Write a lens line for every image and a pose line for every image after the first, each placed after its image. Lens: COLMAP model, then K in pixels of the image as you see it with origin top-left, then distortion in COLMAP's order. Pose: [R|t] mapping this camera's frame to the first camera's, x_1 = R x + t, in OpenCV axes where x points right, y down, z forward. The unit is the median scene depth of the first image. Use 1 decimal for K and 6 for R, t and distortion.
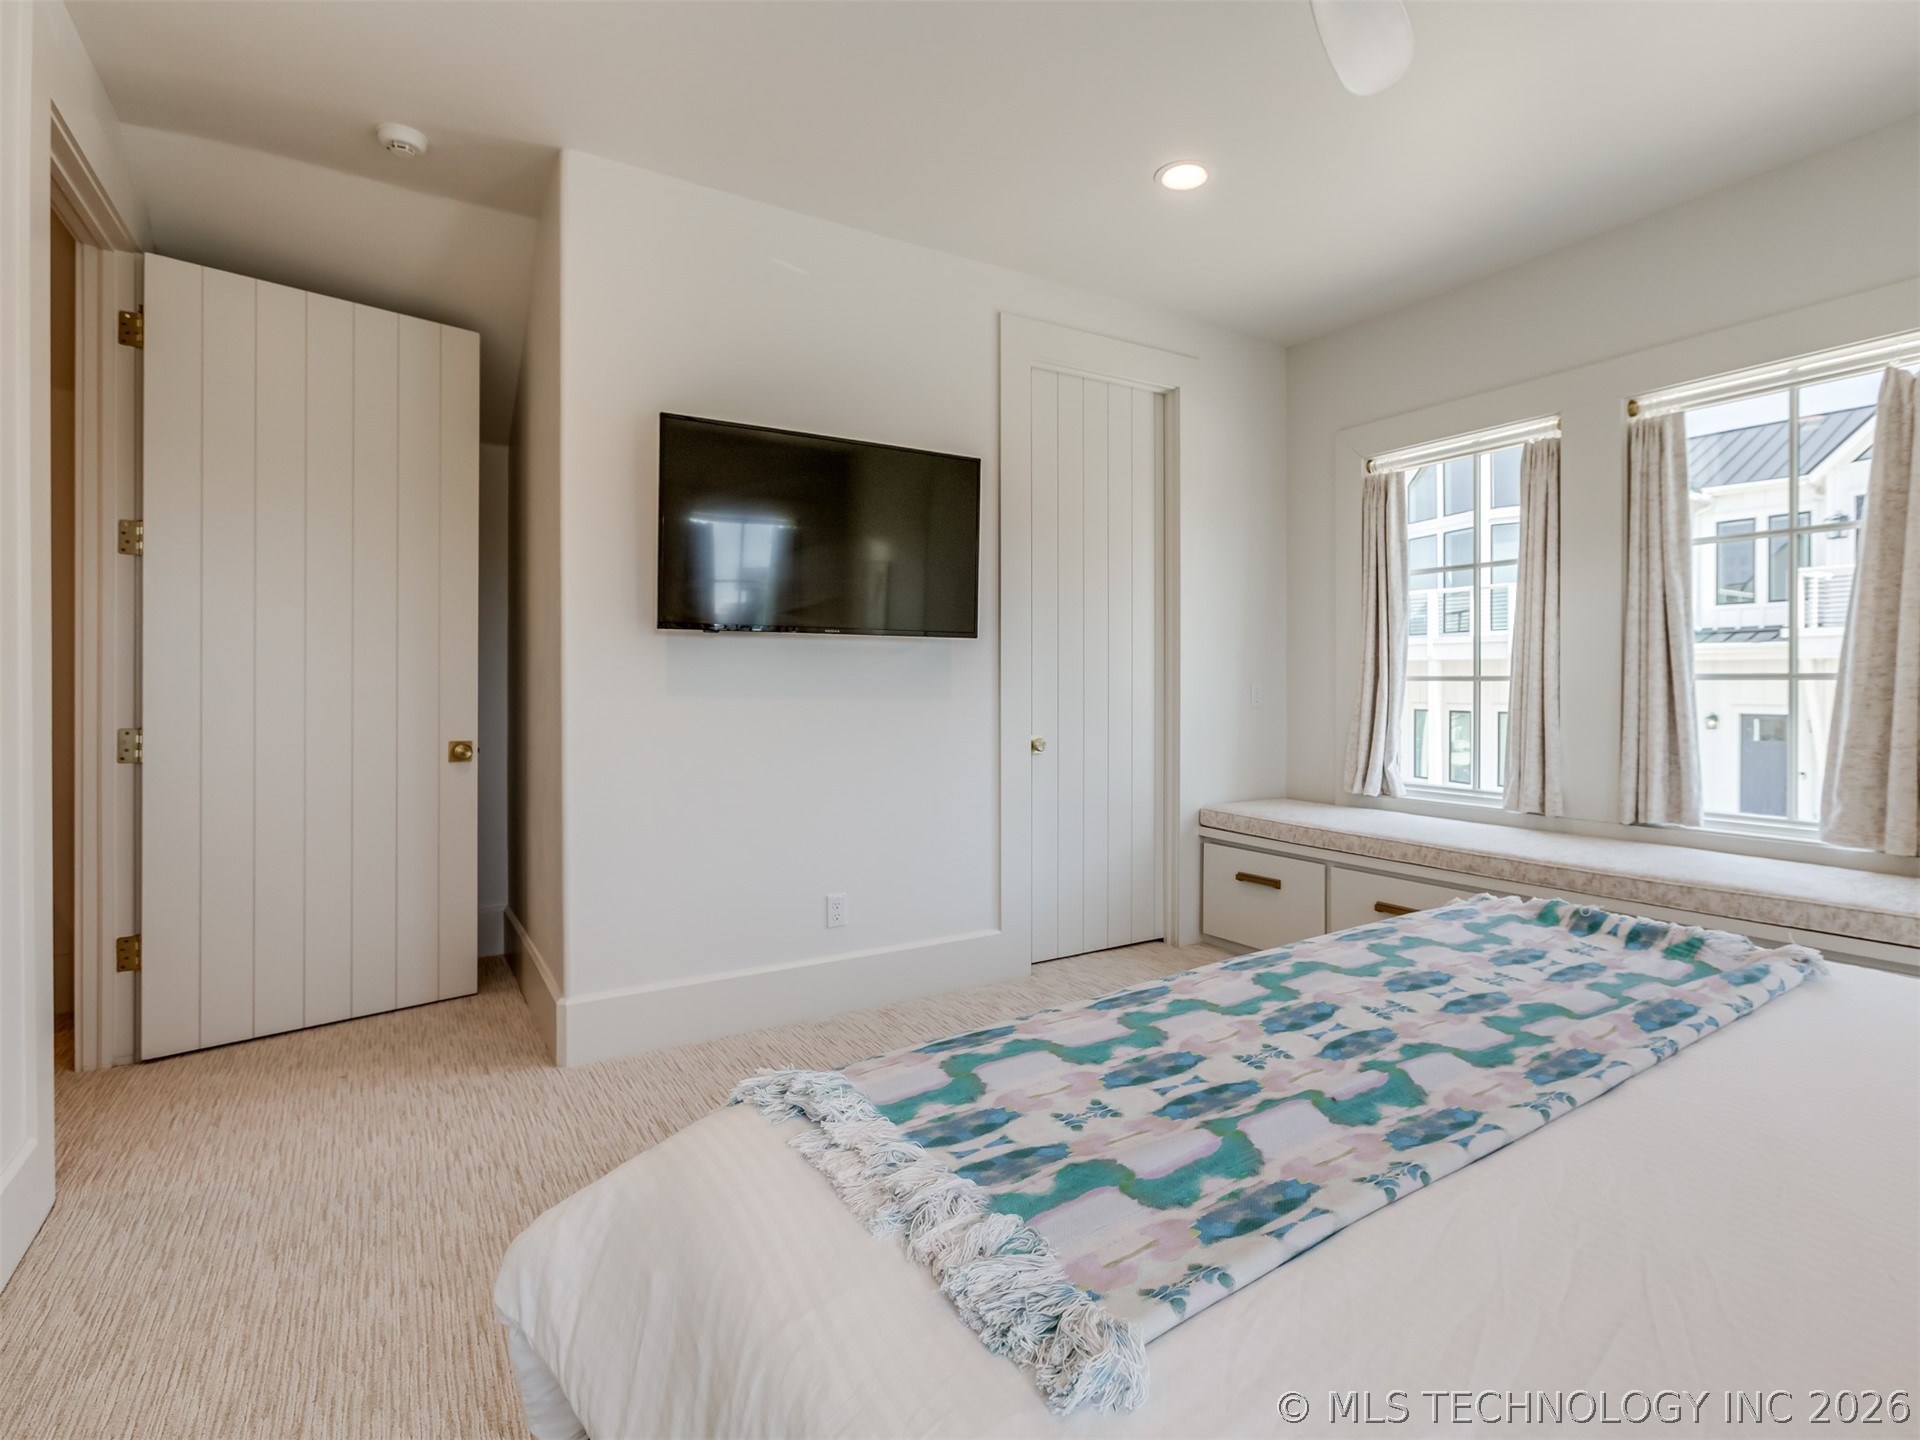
lens RADIAL K [[963.4, 0, 956.6], [0, 963.4, 699.9], [0, 0, 1]] dist [-0.017132, 0.000659]
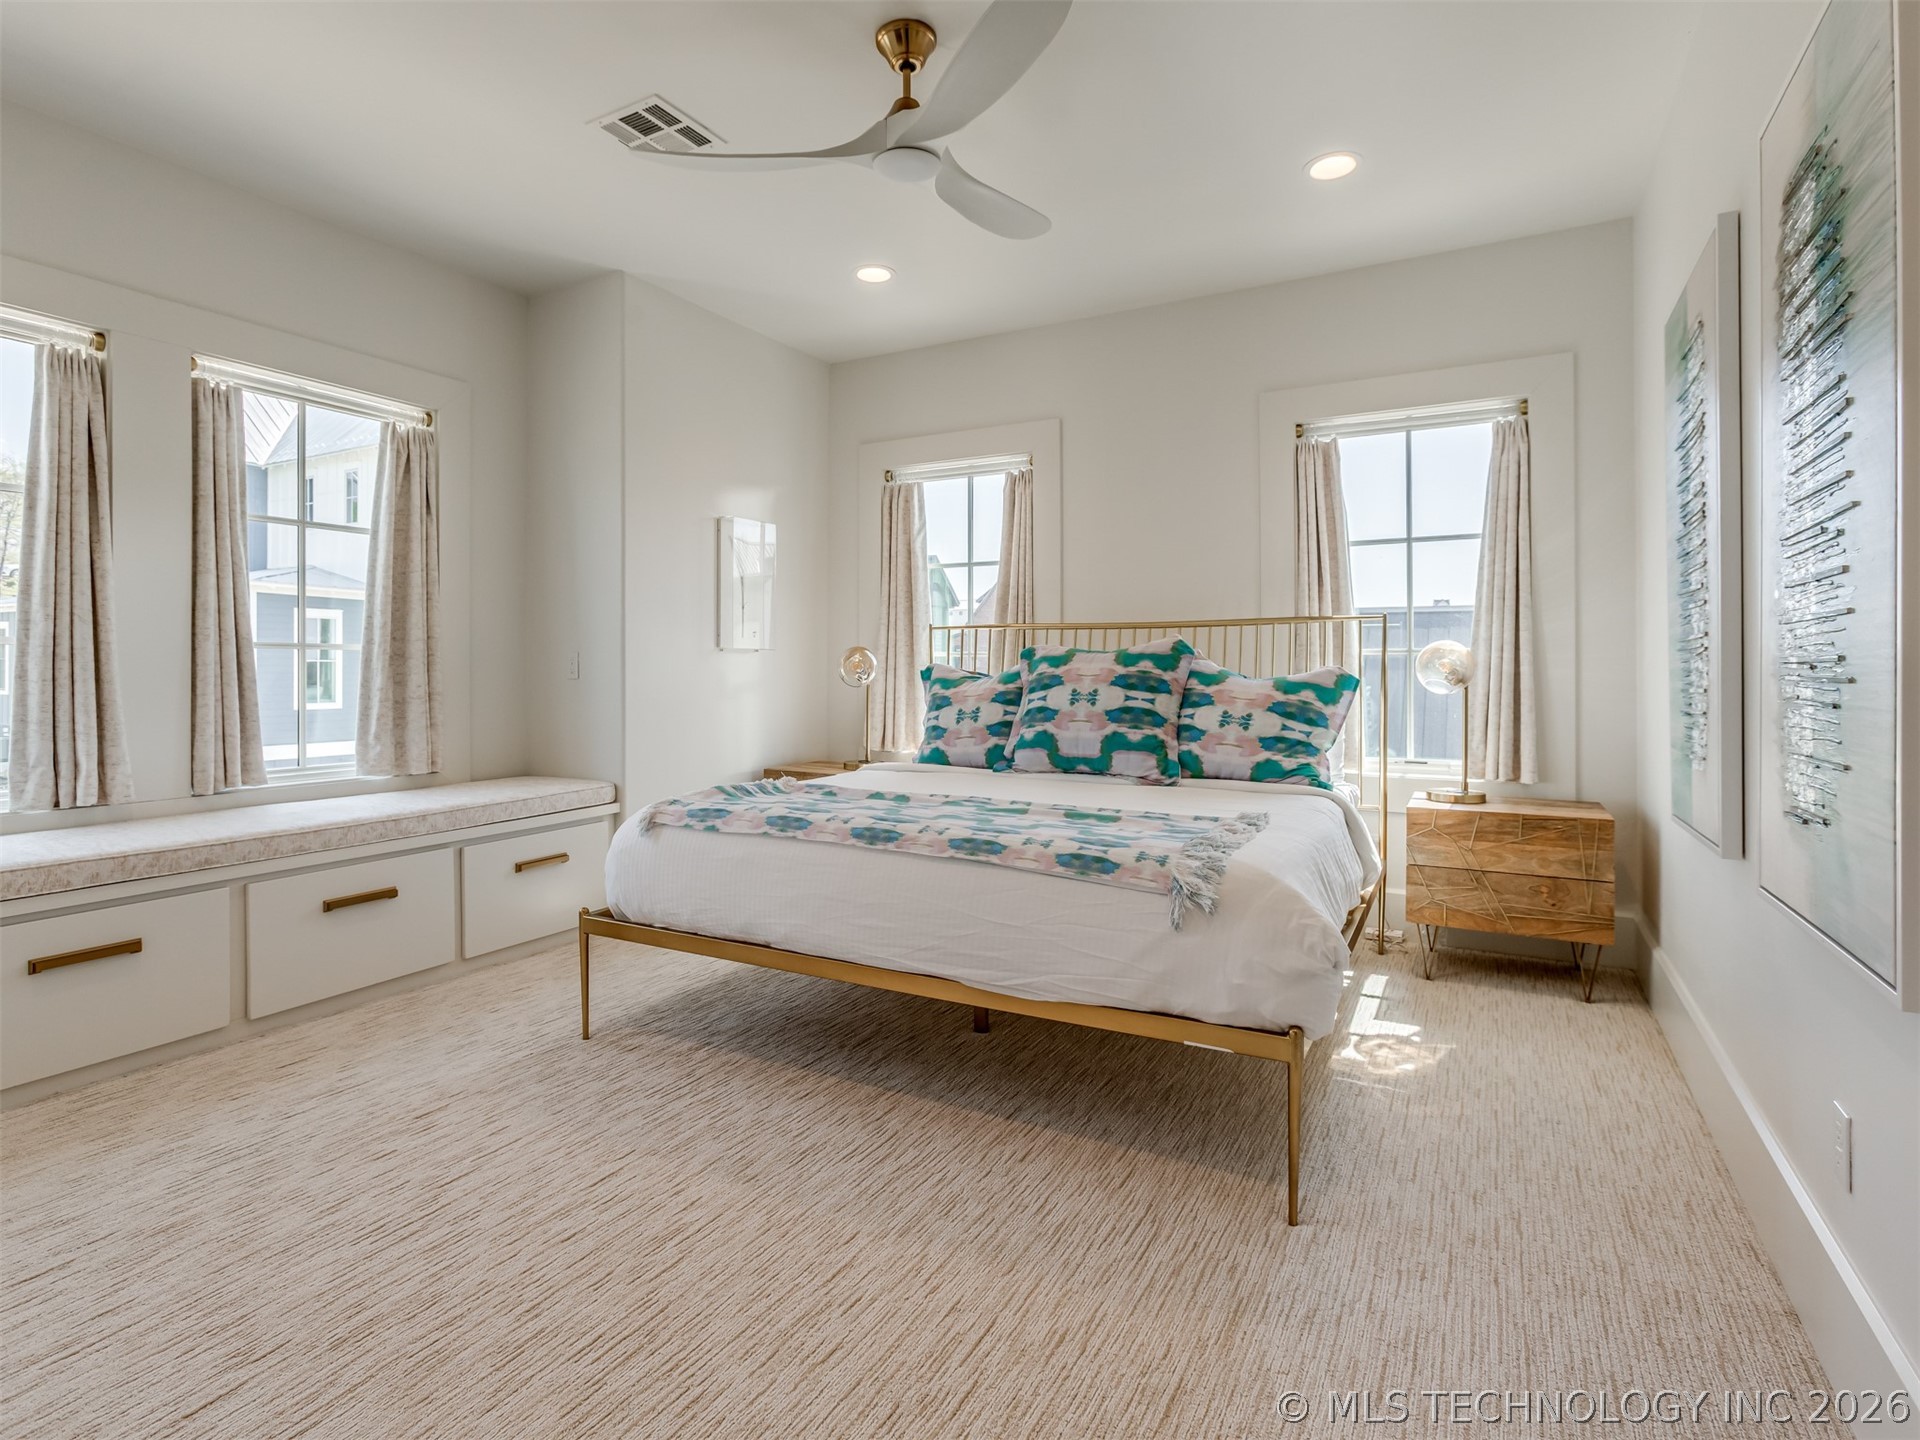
lens RADIAL K [[963.4, 0, 956.6], [0, 963.4, 699.9], [0, 0, 1]] dist [-0.017132, 0.000659]
pose [[-0.510292, -0.036204, 0.859239, -0.574219], [0.004962, 0.998973, 0.045039, -0.007586], [-0.859987, 0.027247, -0.509588, 0.921960]]
